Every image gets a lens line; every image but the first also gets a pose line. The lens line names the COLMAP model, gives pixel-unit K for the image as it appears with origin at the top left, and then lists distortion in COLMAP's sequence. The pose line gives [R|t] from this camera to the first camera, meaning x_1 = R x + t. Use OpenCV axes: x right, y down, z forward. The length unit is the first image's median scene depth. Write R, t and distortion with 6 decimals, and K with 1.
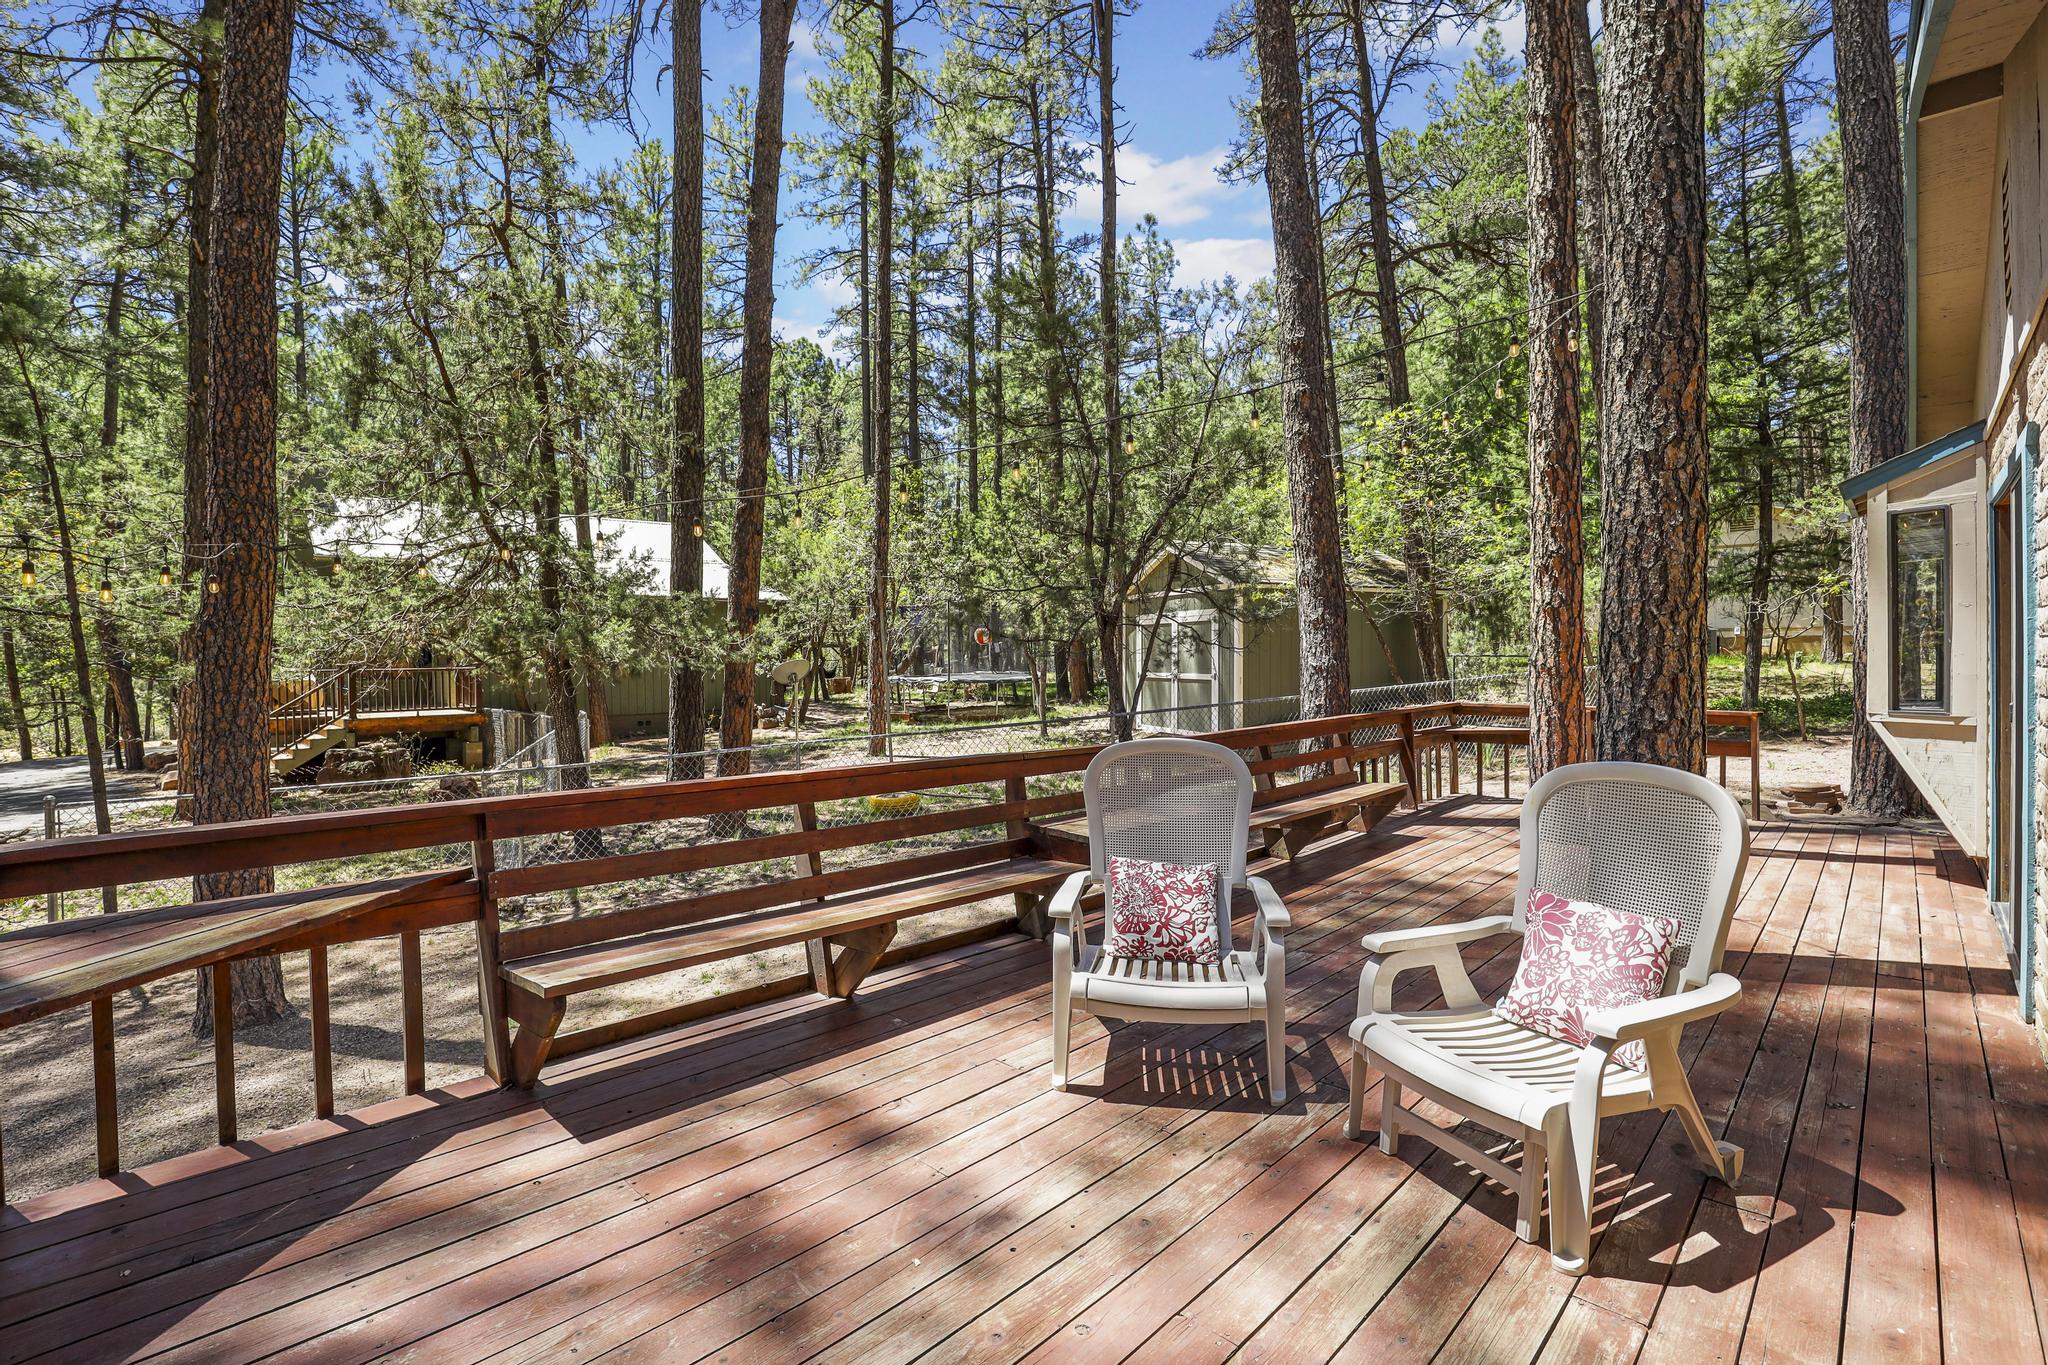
lens RADIAL K [[959.3, 0, 1025.0], [0, 959.3, 674.8], [0, 0, 1]] dist [-0.015233, 0.000027]
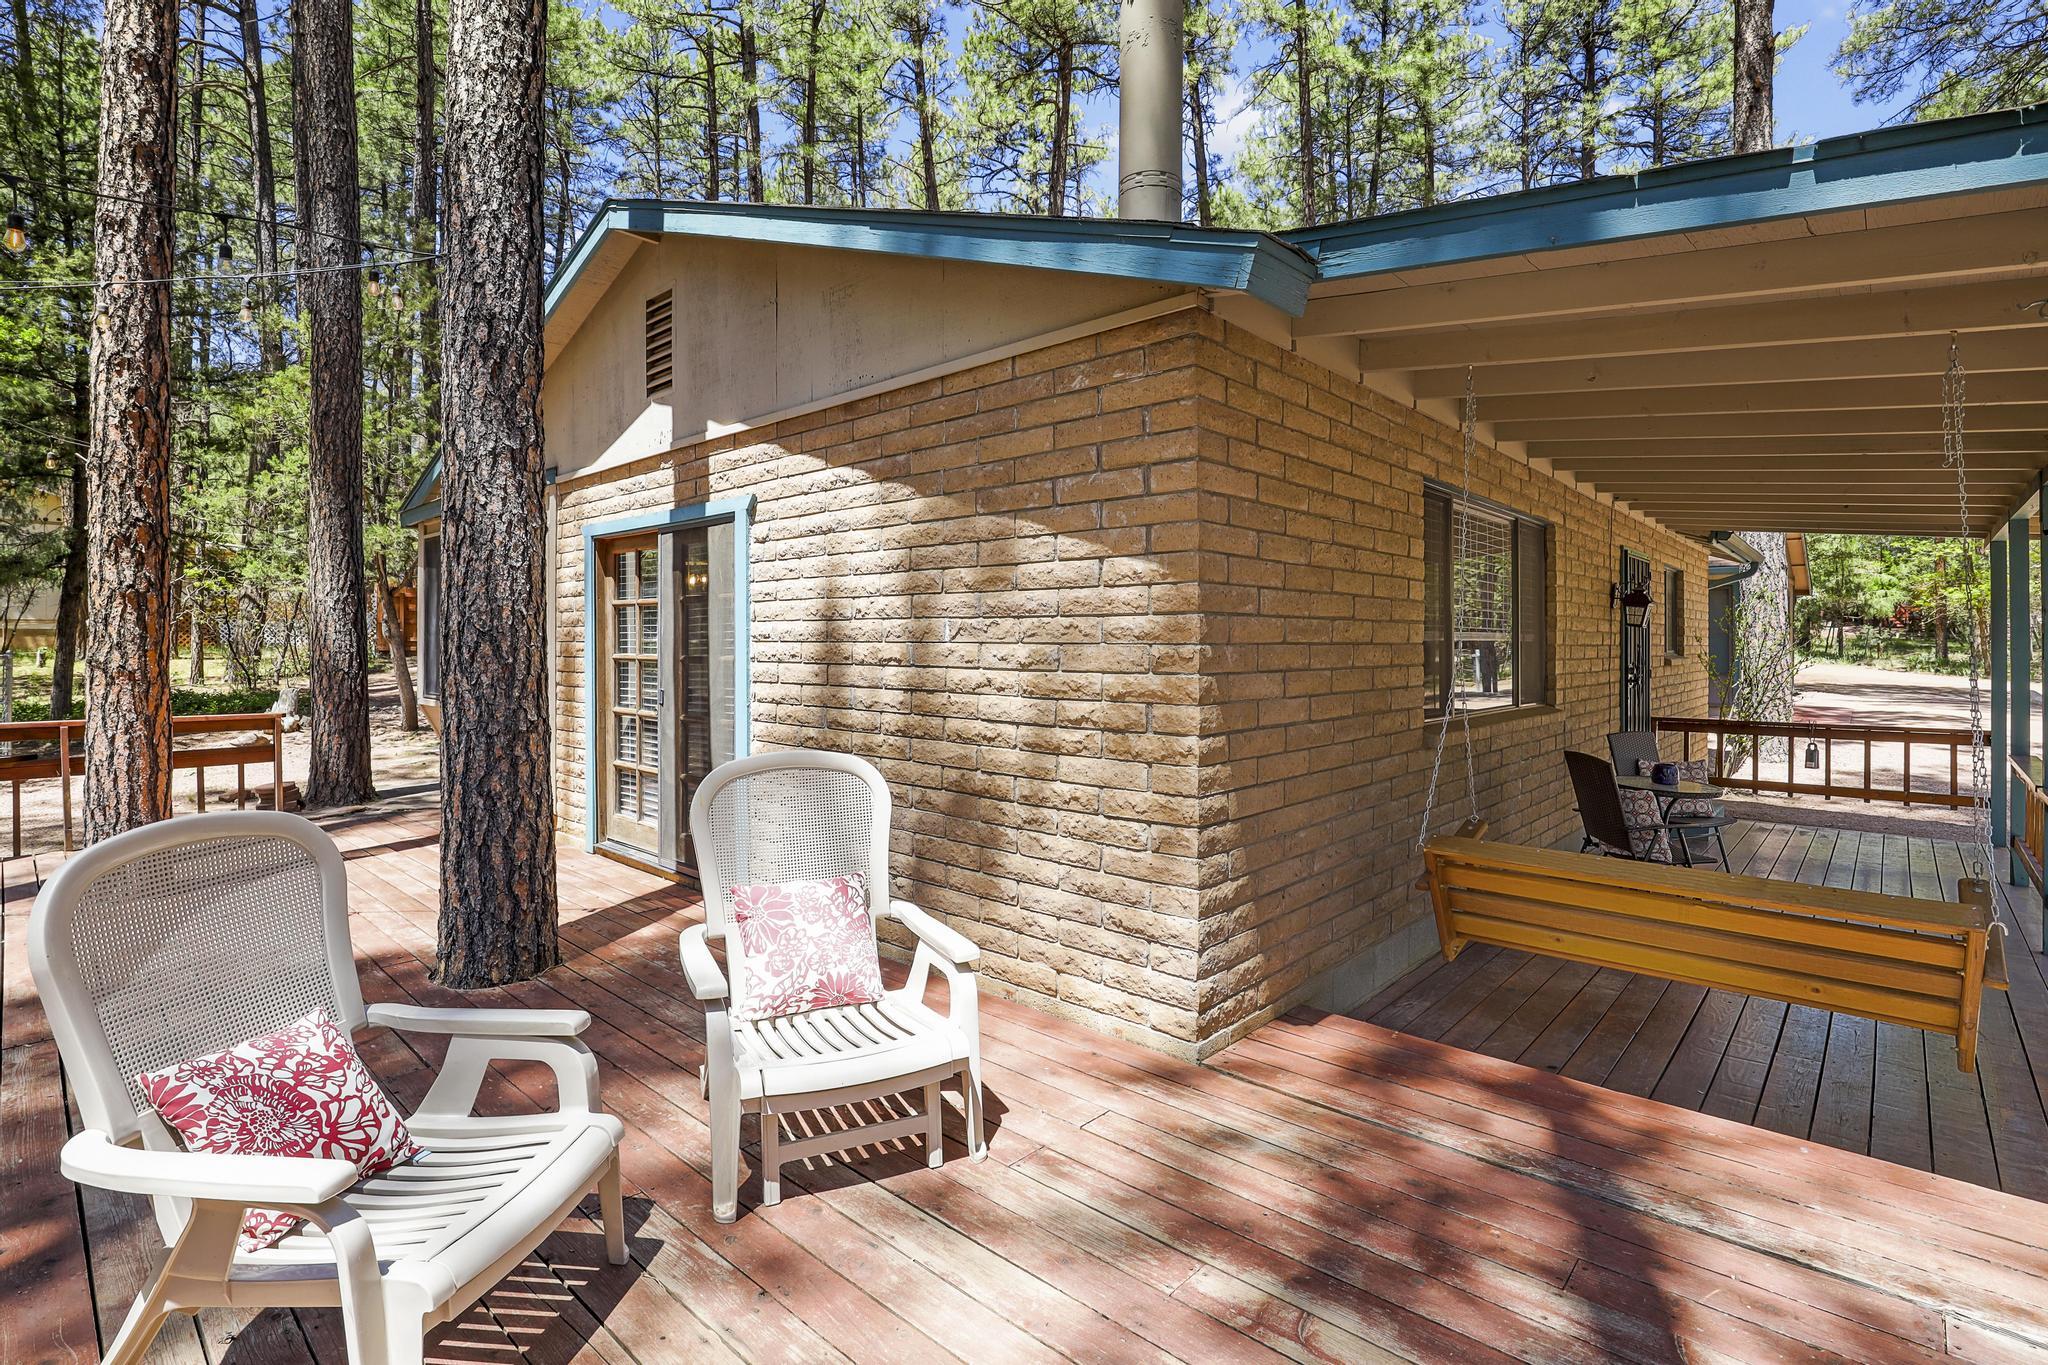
lens RADIAL K [[959.3, 0, 1033.8], [0, 959.3, 646.0], [0, 0, 1]] dist [-0.015233, 0.000027]
pose [[-0.005080, 0.004598, 0.999977, -0.330261], [0.021193, 0.999765, -0.004490, -0.013988], [-0.999763, 0.021169, -0.005176, 0.460018]]
